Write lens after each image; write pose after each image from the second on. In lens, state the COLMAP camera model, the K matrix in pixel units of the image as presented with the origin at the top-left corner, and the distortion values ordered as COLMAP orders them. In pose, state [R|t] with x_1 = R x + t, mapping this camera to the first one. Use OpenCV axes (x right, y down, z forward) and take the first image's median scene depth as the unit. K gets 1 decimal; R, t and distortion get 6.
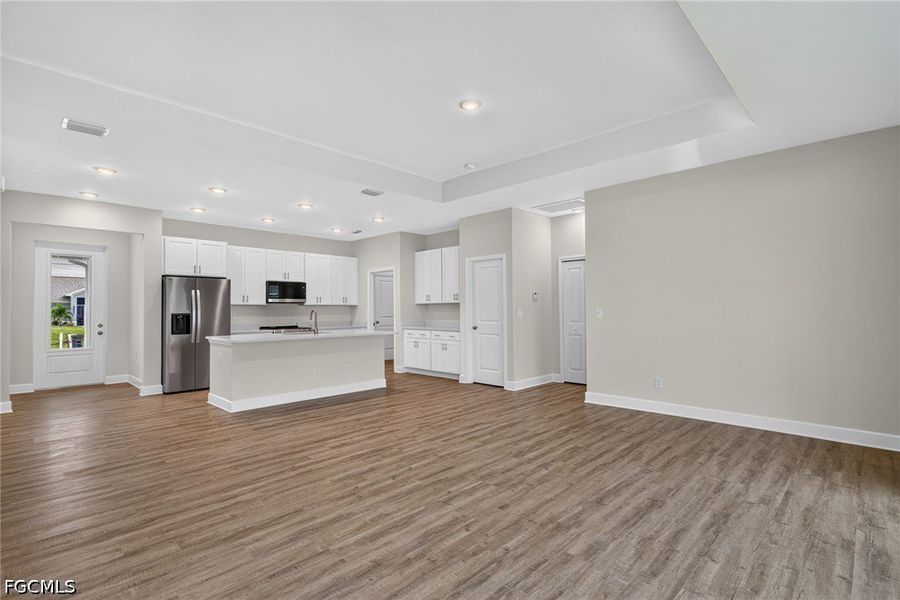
lens RADIAL K [[431.2, 0, 446.4], [0, 431.2, 302.8], [0, 0, 1]] dist [0.002604, -0.000120]
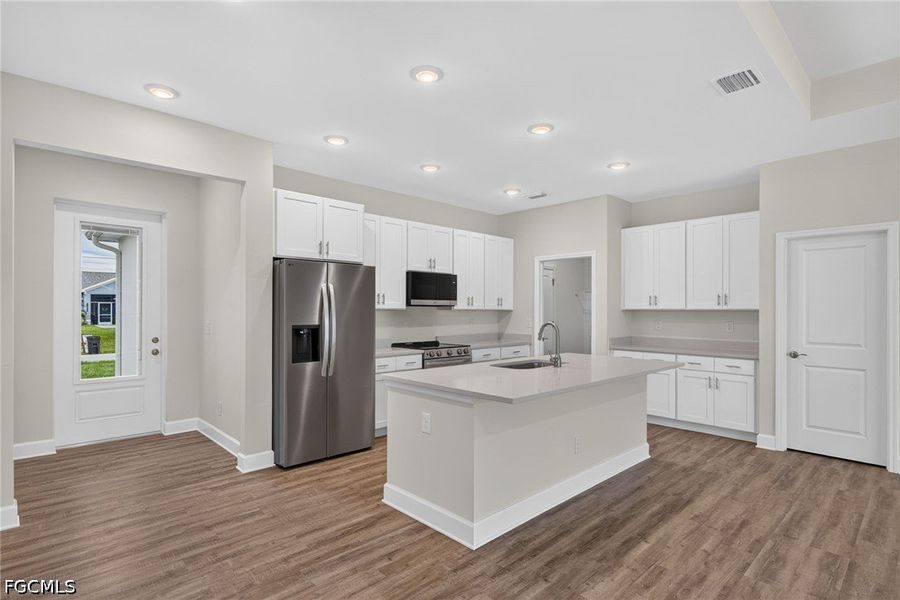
lens RADIAL K [[452.4, 0, 446.2], [0, 452.4, 309.1], [0, 0, 1]] dist [0.000274, -0.000028]
pose [[0.999355, 0.011907, -0.033880, -0.611022], [-0.011413, 0.999826, 0.014743, -0.010677], [0.034050, -0.014346, 0.999317, 0.615723]]
